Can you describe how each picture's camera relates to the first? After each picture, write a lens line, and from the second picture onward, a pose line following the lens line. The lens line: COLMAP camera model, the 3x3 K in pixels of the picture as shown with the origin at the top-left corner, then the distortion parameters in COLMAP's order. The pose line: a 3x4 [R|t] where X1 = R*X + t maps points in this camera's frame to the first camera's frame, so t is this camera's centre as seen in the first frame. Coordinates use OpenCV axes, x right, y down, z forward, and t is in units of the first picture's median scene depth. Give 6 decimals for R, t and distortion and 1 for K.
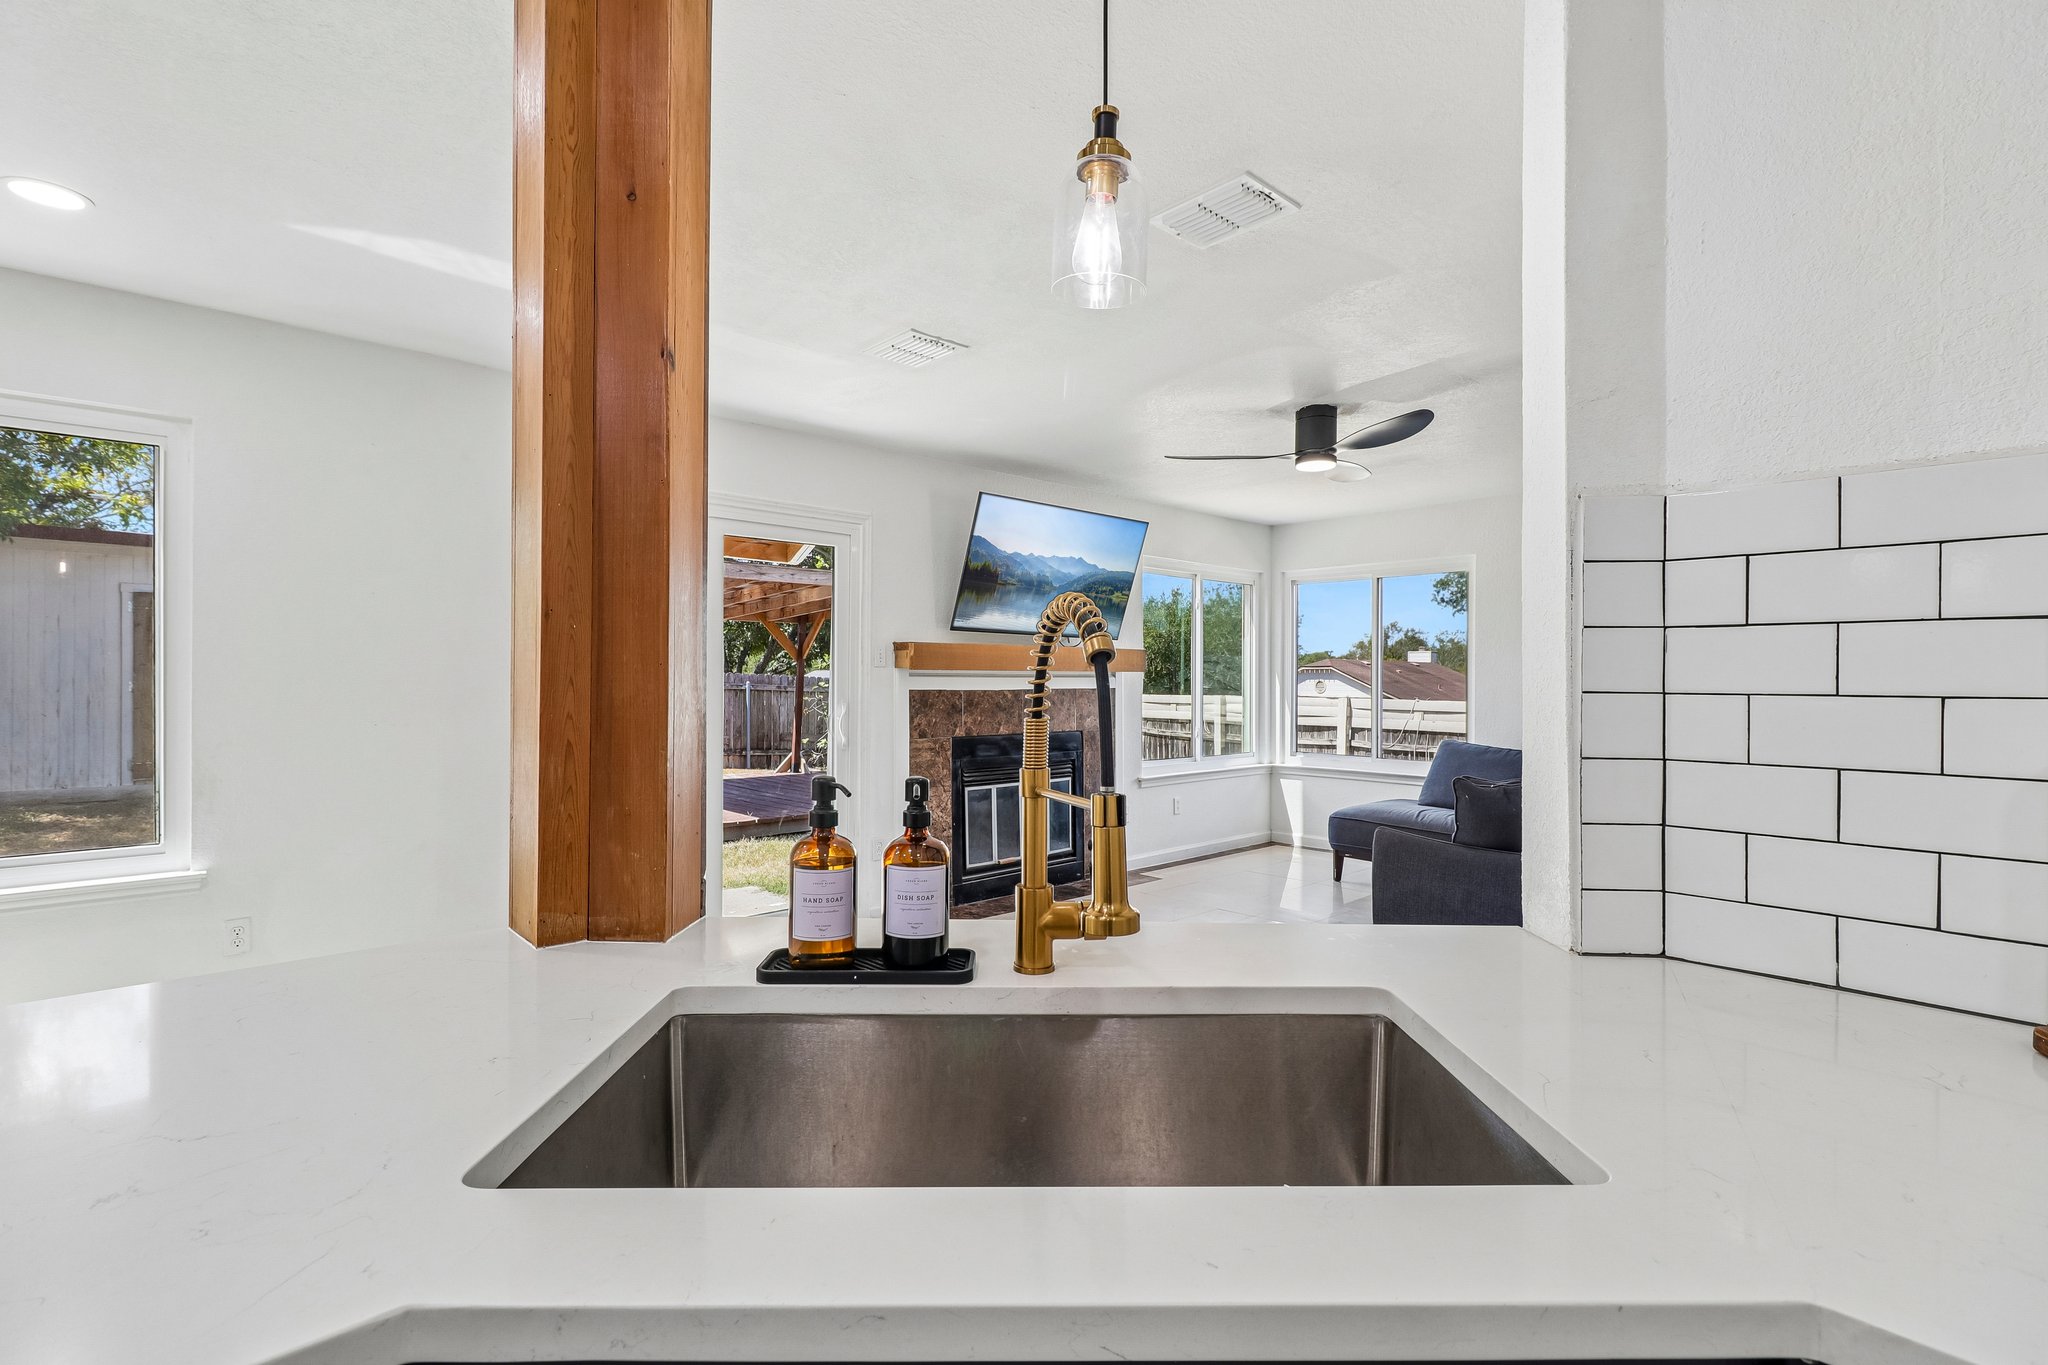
lens RADIAL K [[951.9, 0, 1023.1], [0, 951.9, 680.1], [0, 0, 1]] dist [0.010905, -0.001676]
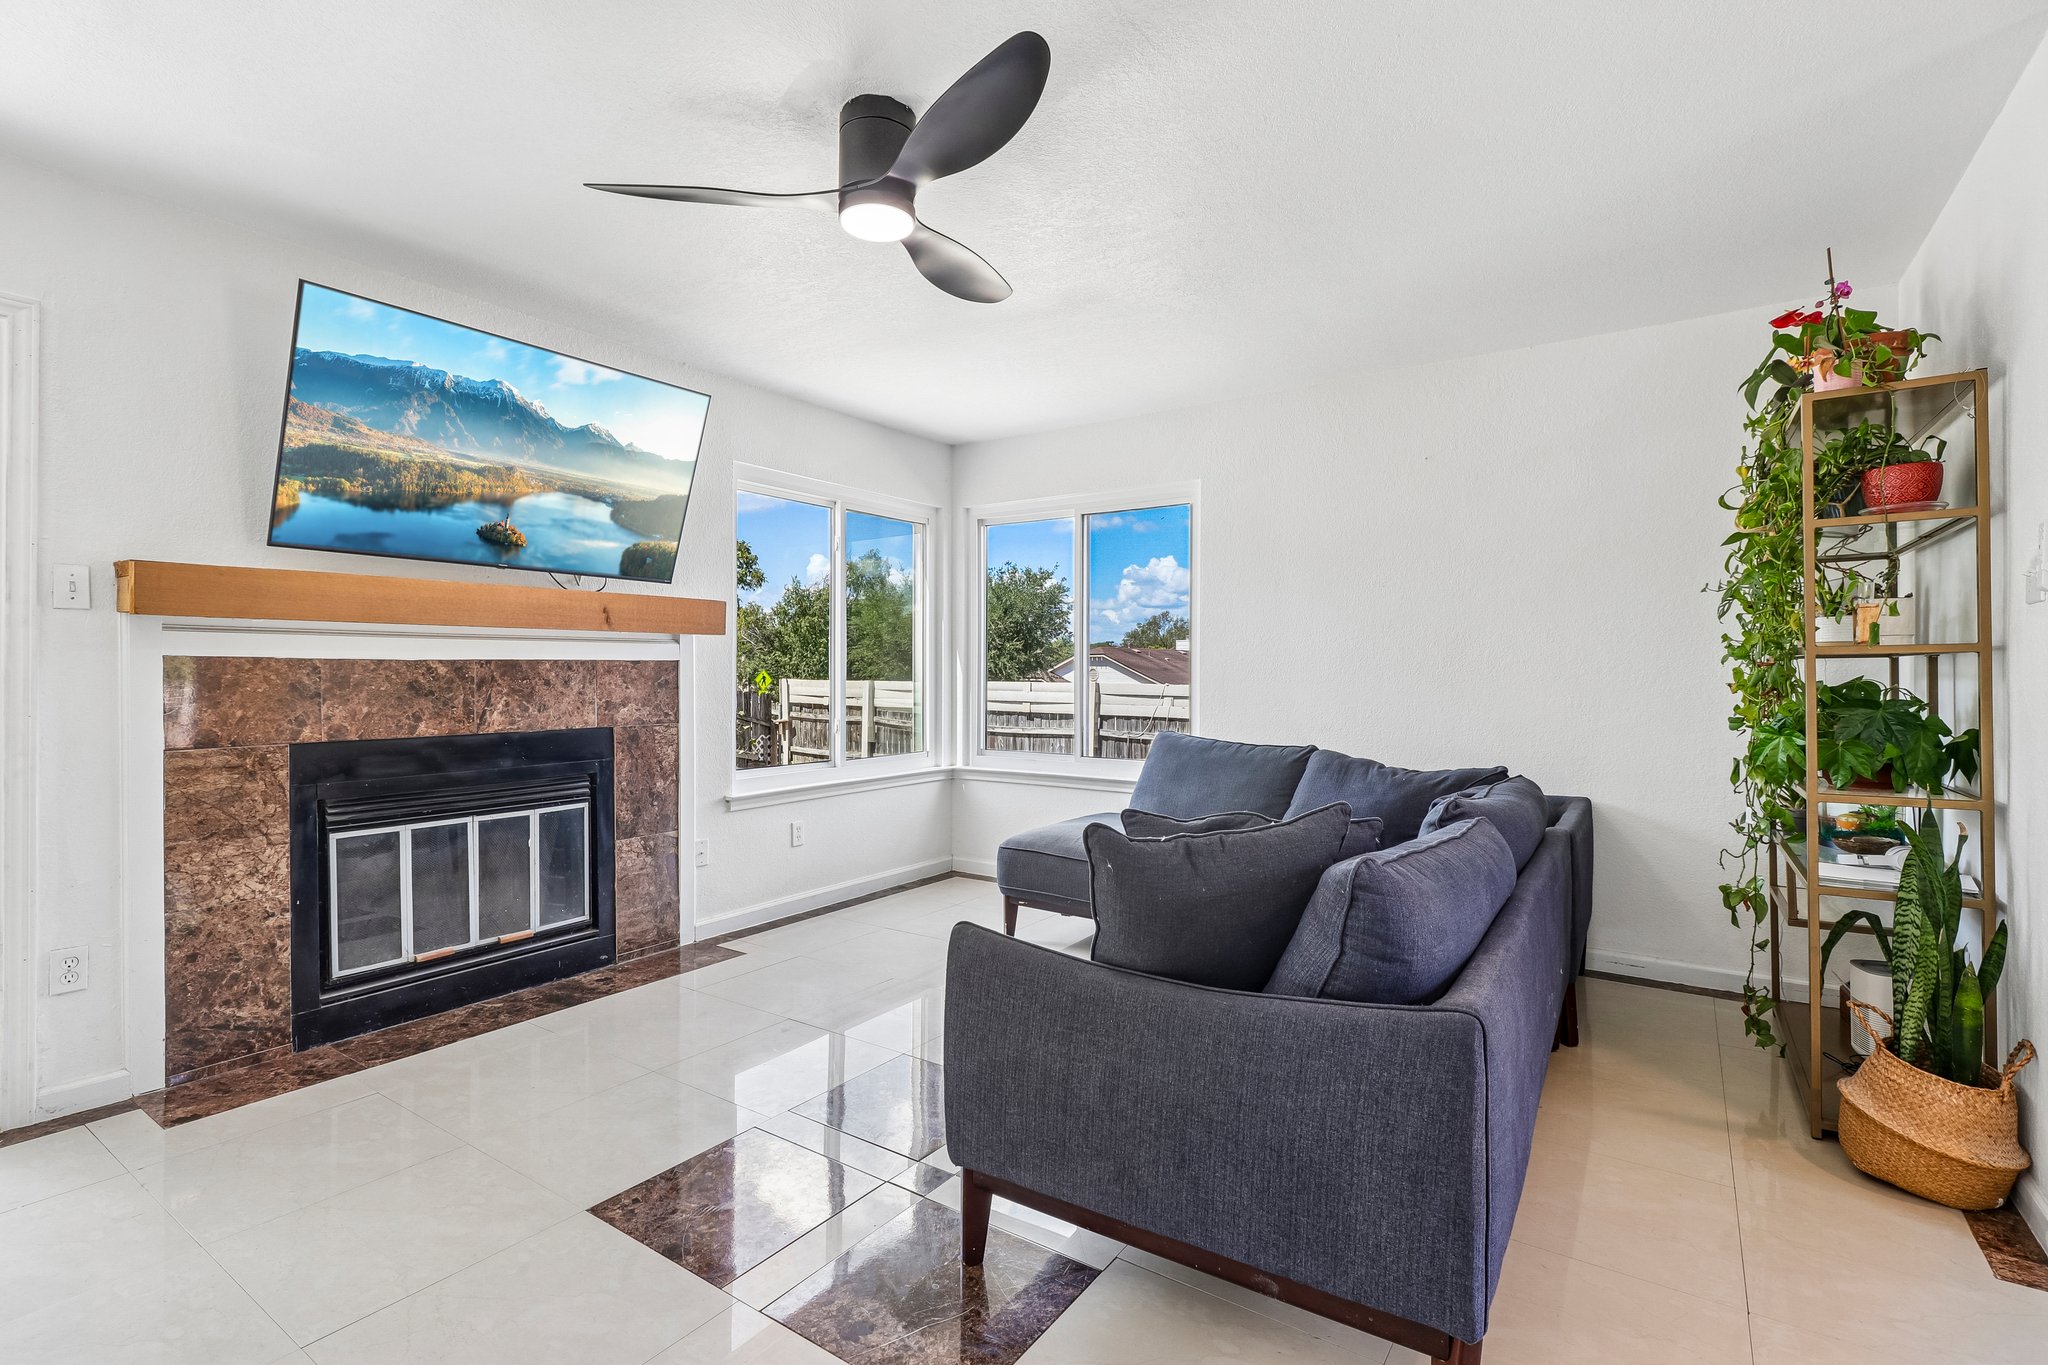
lens RADIAL K [[951.9, 0, 1018.7], [0, 951.9, 673.9], [0, 0, 1]] dist [0.010905, -0.001676]
pose [[0.977007, -0.004467, 0.213158, 0.192582], [0.003663, 0.999985, 0.004168, 0.016881], [-0.213174, -0.003291, 0.977009, 0.332842]]
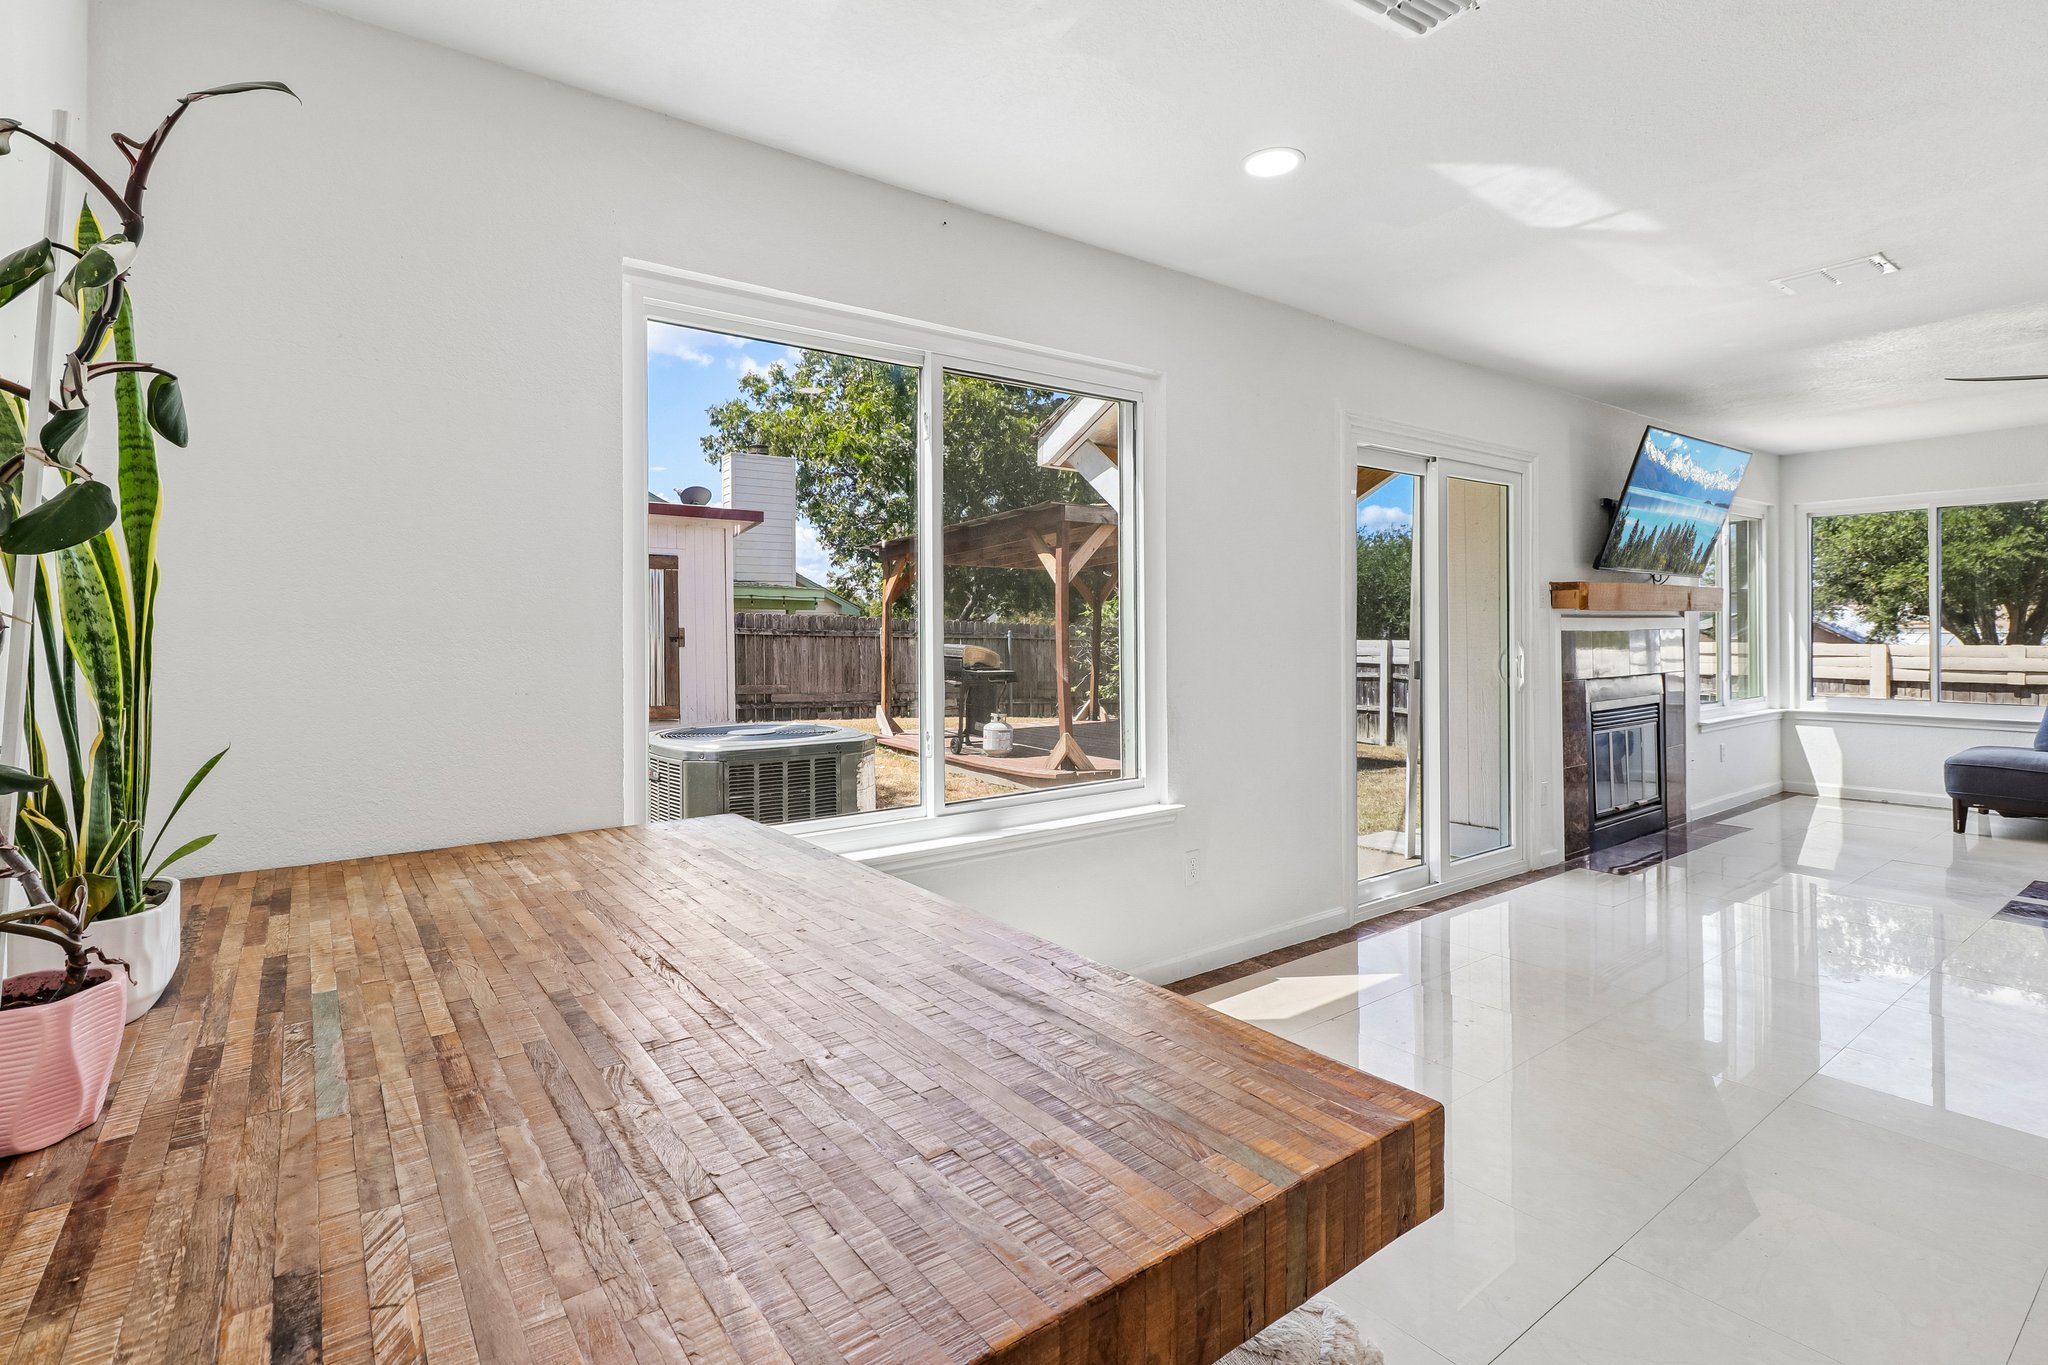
lens RADIAL K [[951.9, 0, 1022.3], [0, 951.9, 626.2], [0, 0, 1]] dist [0.010905, -0.001676]
pose [[0.994263, -0.011141, -0.106383, -0.484559], [0.010747, 0.999933, -0.004272, 0.002715], [0.106424, 0.003104, 0.994316, -0.030324]]
